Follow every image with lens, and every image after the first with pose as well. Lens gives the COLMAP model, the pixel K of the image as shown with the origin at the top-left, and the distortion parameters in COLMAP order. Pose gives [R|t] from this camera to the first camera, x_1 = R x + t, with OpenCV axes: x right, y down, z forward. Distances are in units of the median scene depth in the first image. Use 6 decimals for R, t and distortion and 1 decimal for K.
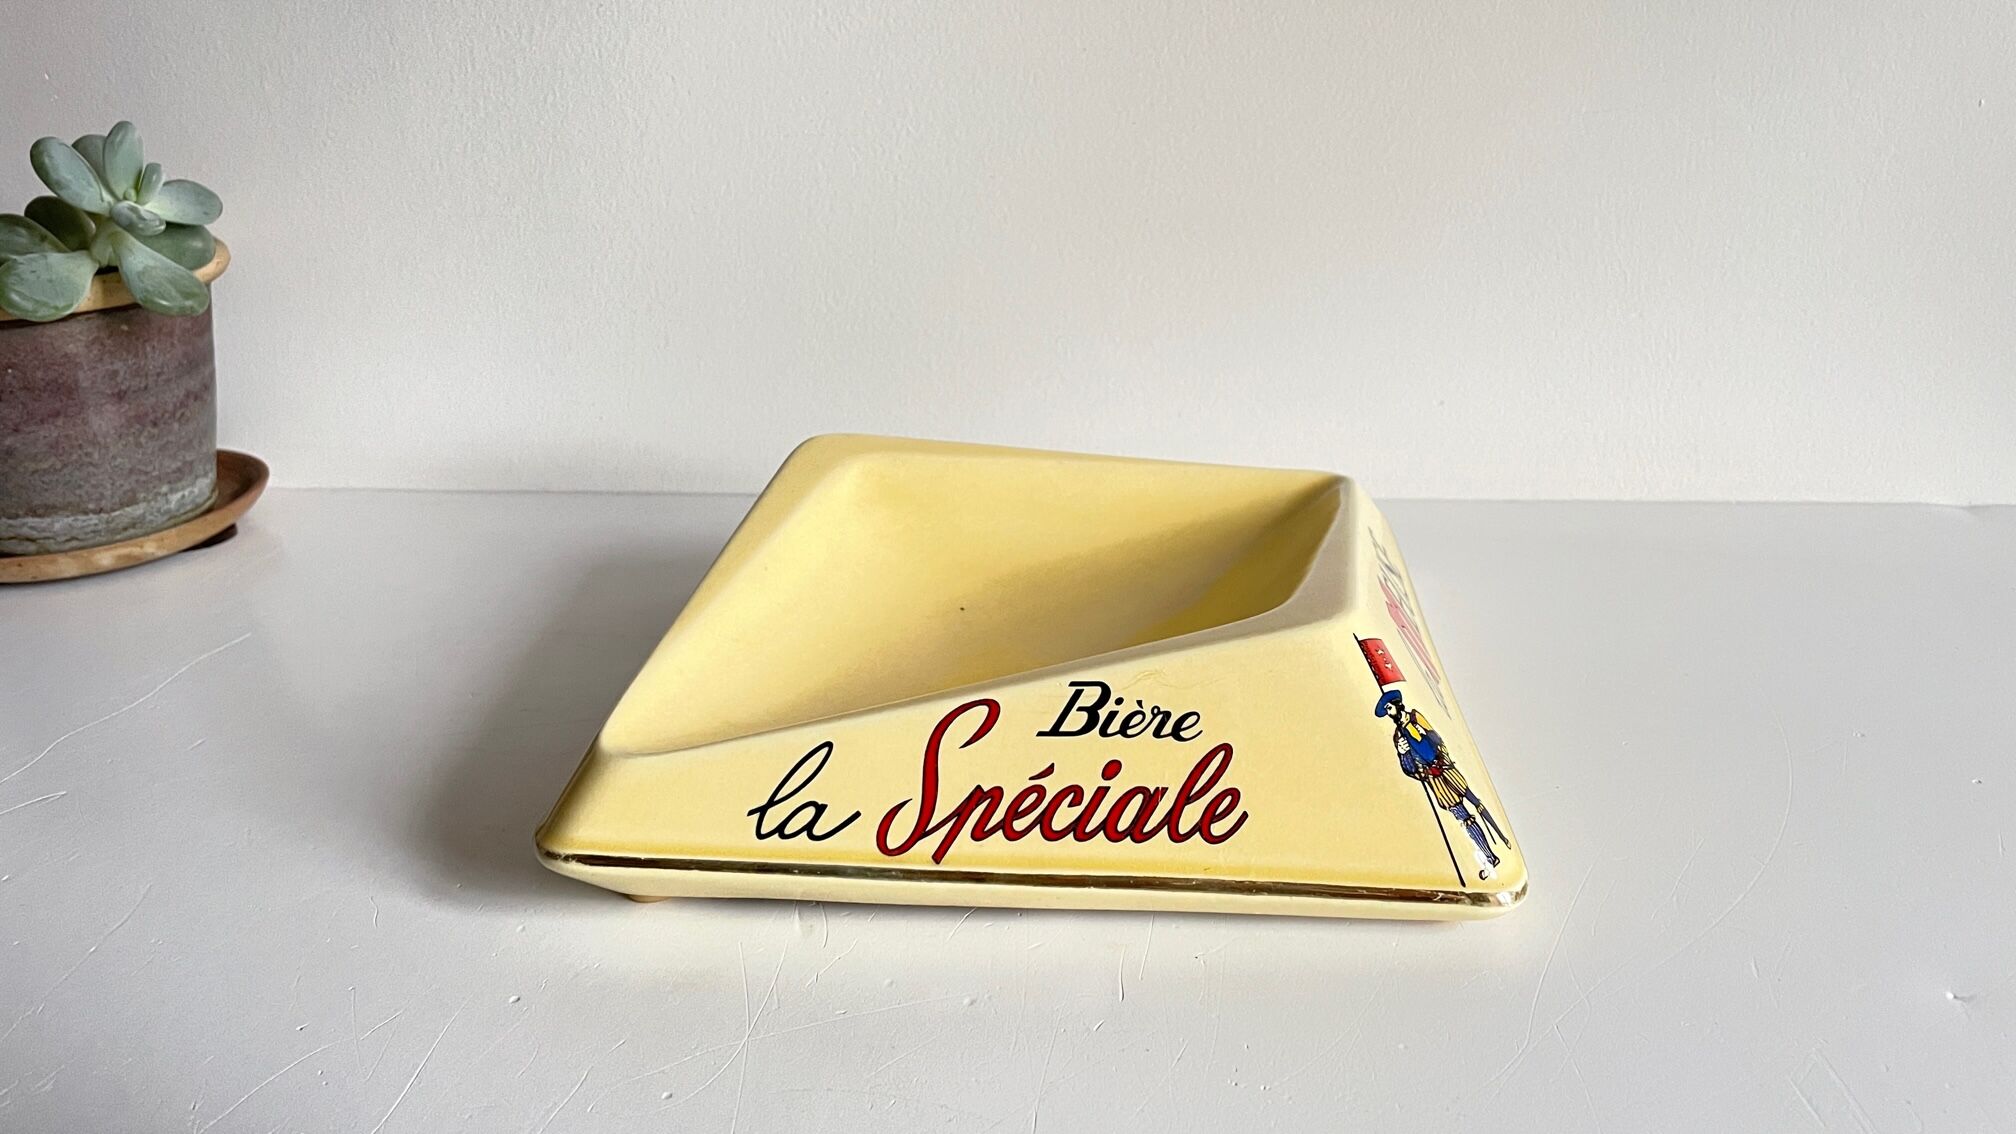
lens RADIAL K [[1569.0, 0, 1011.6], [0, 1569.0, 551.6], [0, 0, 1]] dist [0.123432, -0.345646]
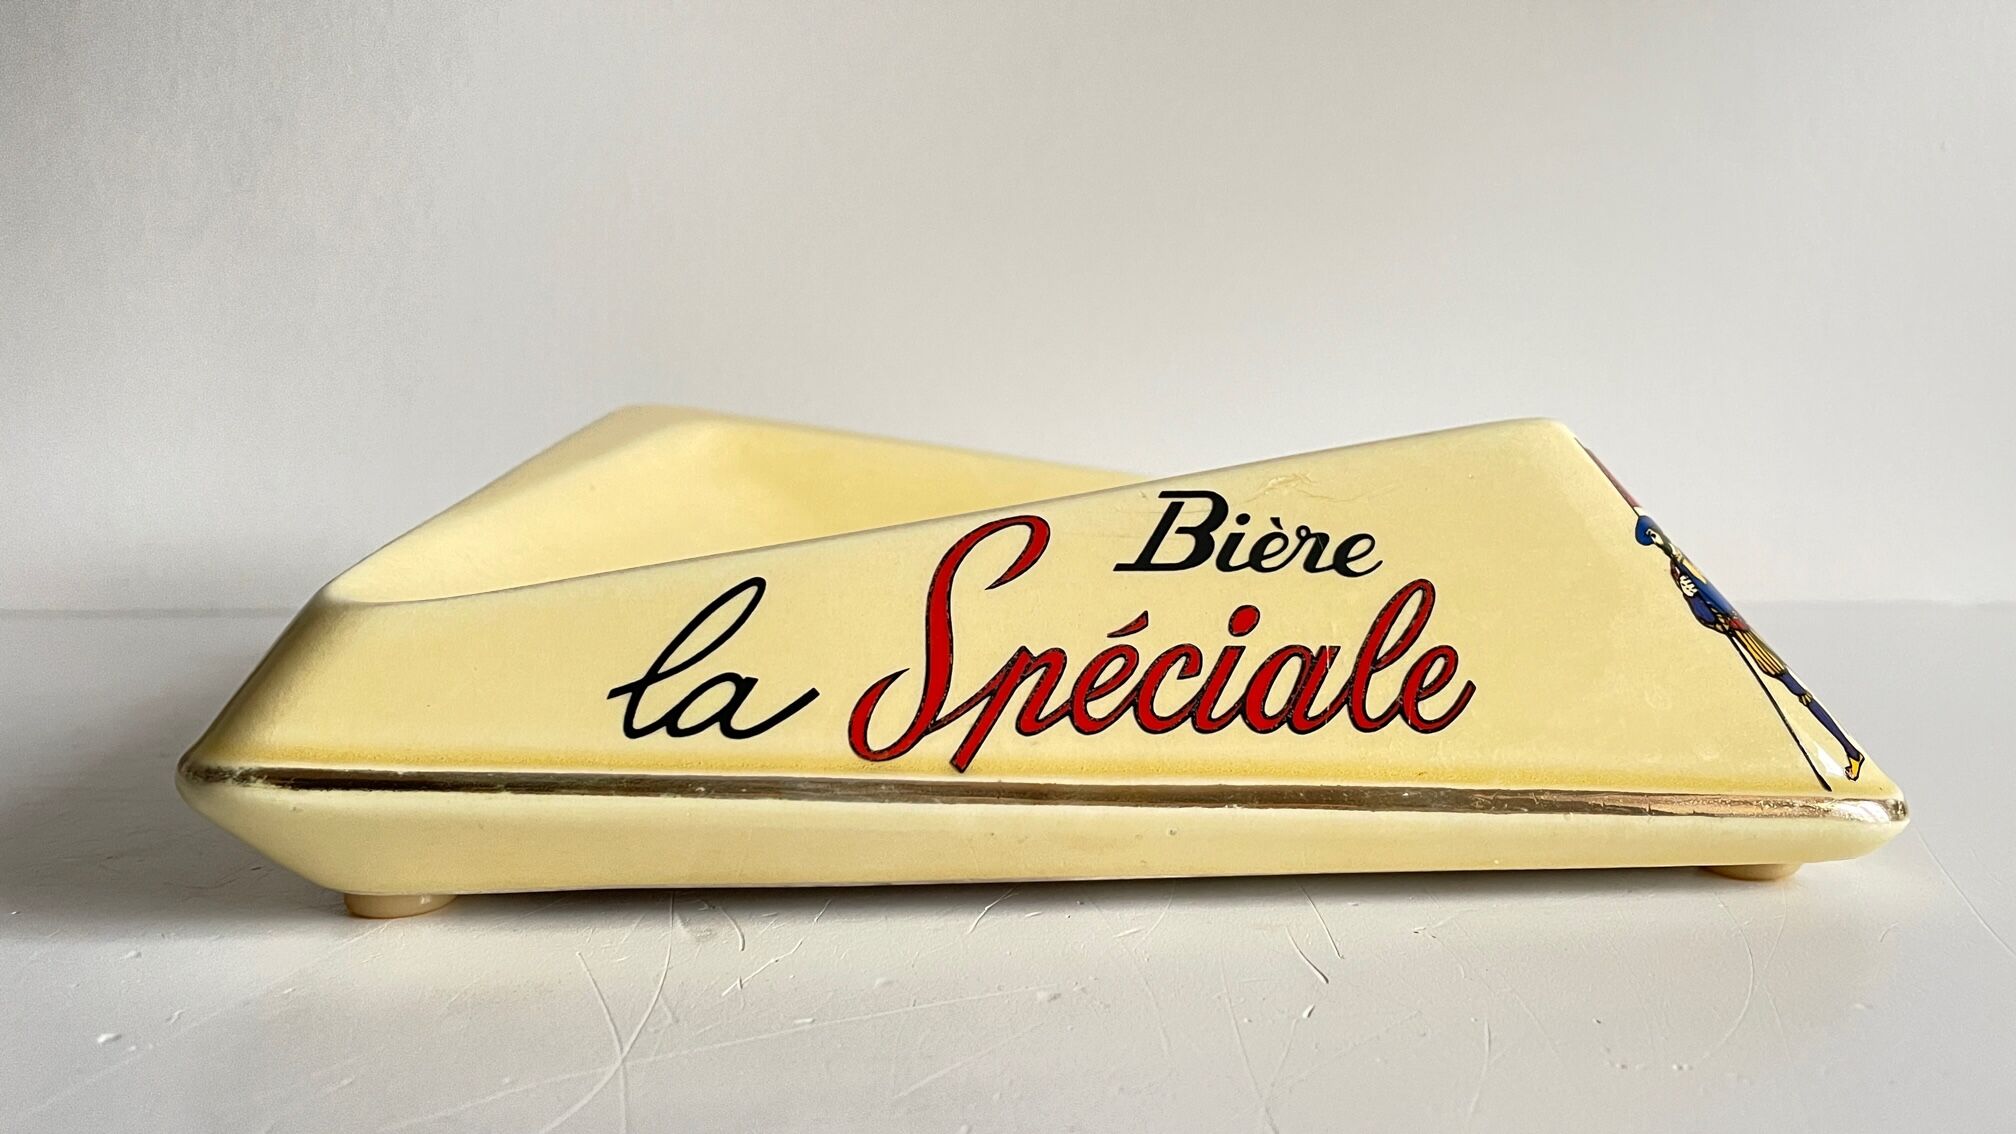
lens RADIAL K [[1569.0, 0, 1011.6], [0, 1569.0, 551.6], [0, 0, 1]] dist [0.123432, -0.345646]
pose [[0.983019, 0.022834, 0.182079, -0.131579], [0.027039, 0.963374, -0.266796, 0.269854], [-0.181503, 0.267189, 0.946397, 0.446314]]
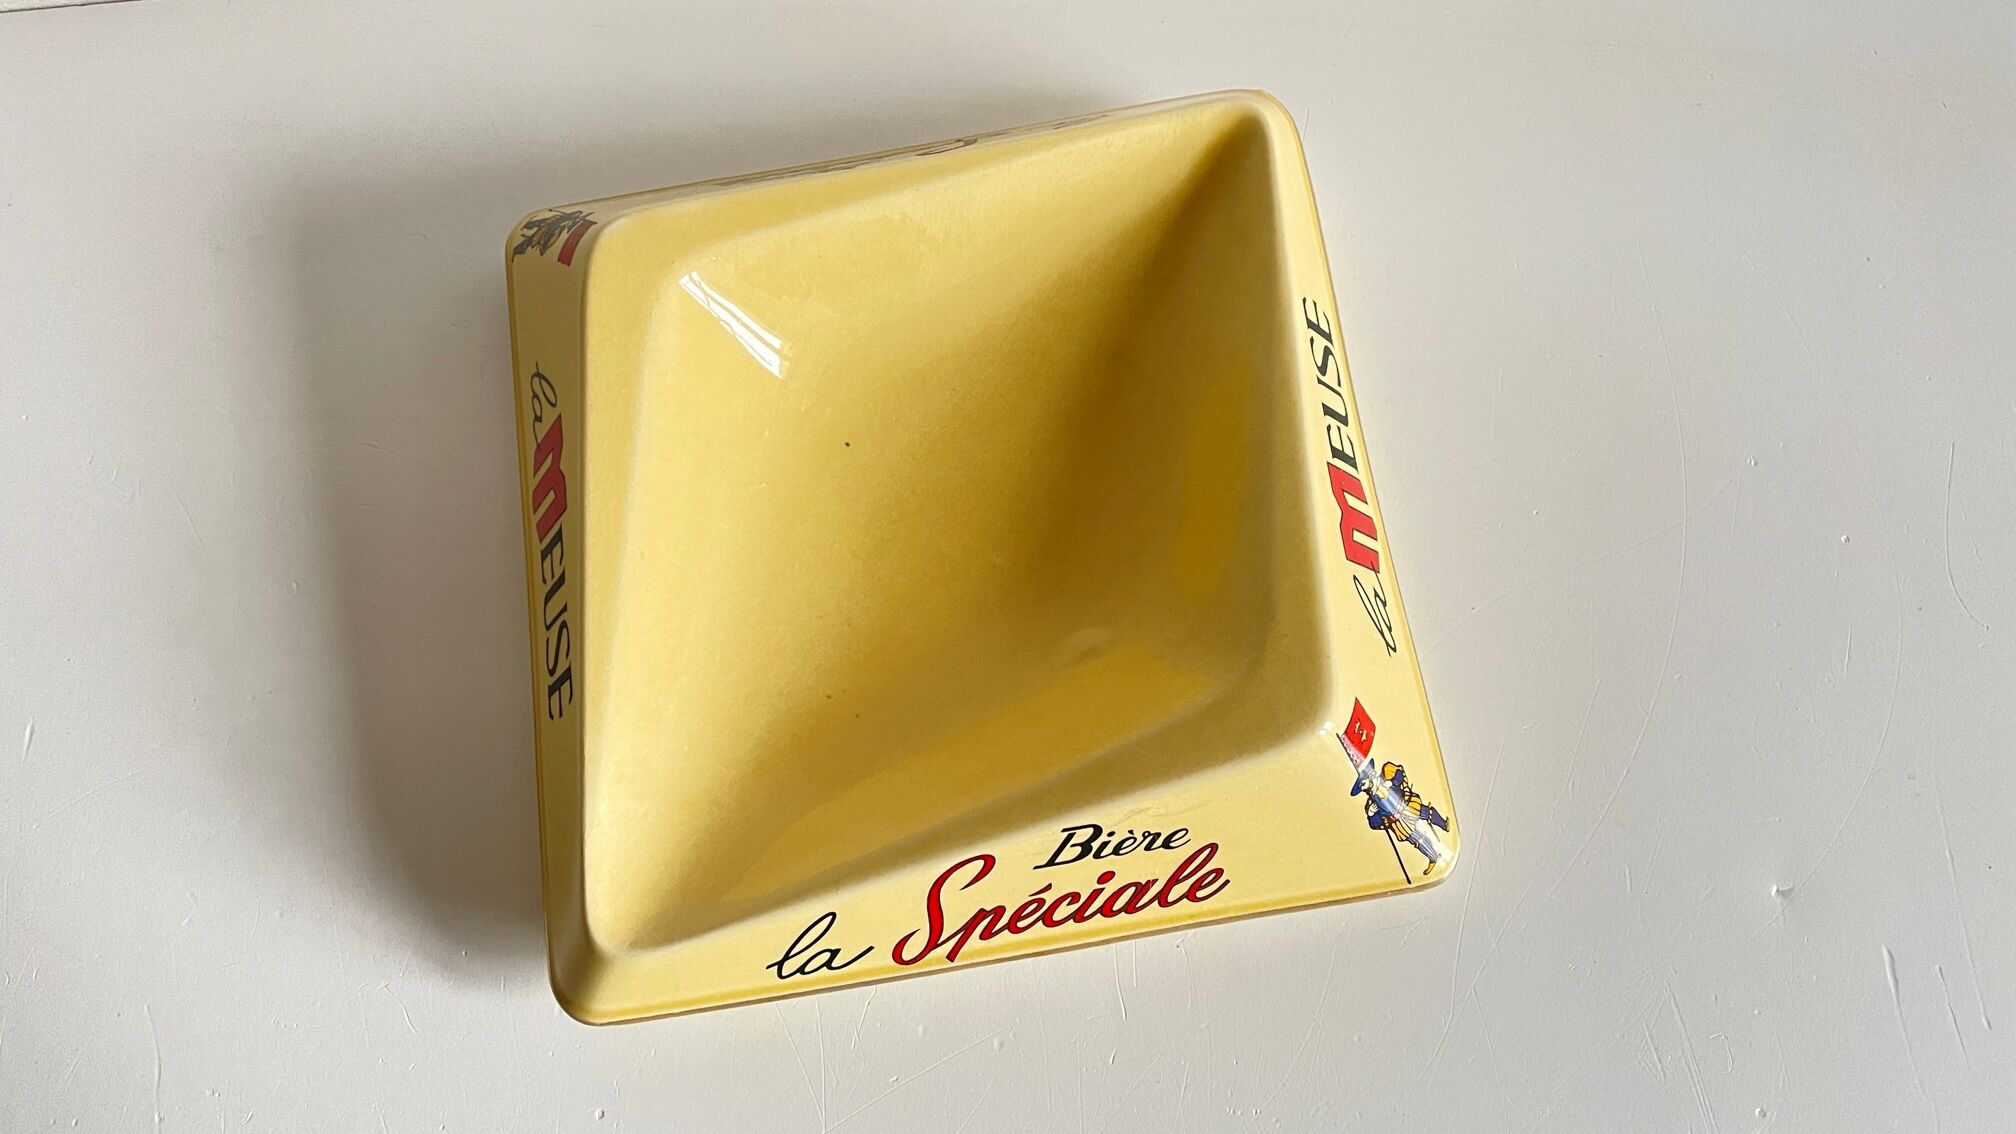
lens RADIAL K [[1569.0, 0, 1011.6], [0, 1569.0, 551.6], [0, 0, 1]] dist [0.123432, -0.345646]
pose [[0.972708, -0.202950, 0.112477, -0.071741], [0.037209, 0.614904, 0.787724, -0.824999], [-0.229031, -0.762040, 0.605673, 0.543335]]
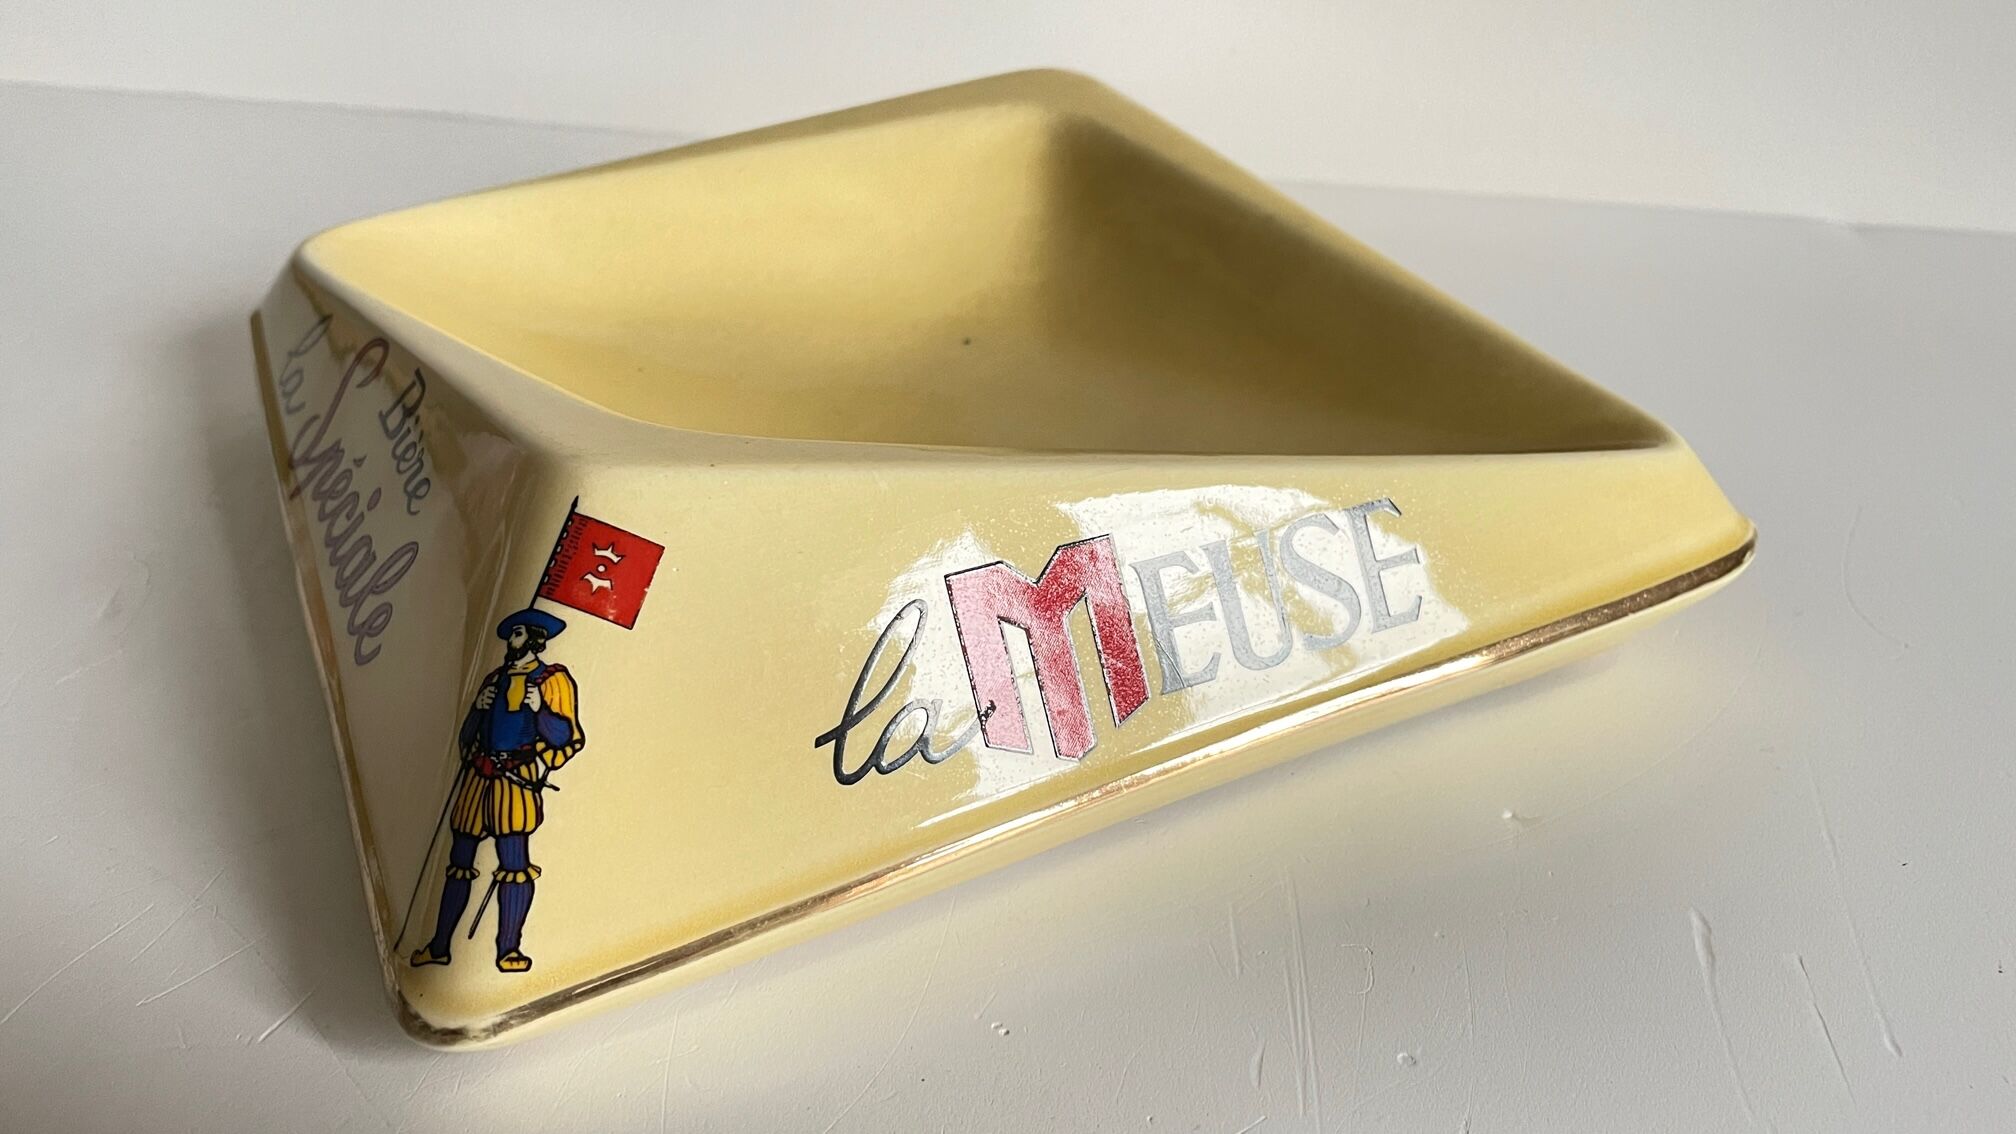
lens RADIAL K [[1569.0, 0, 1011.6], [0, 1569.0, 551.6], [0, 0, 1]] dist [0.123432, -0.345646]
pose [[0.502867, 0.486003, -0.714791, 0.715272], [-0.338888, 0.871602, 0.354209, -0.183922], [0.795160, 0.064114, 0.603001, 0.803353]]
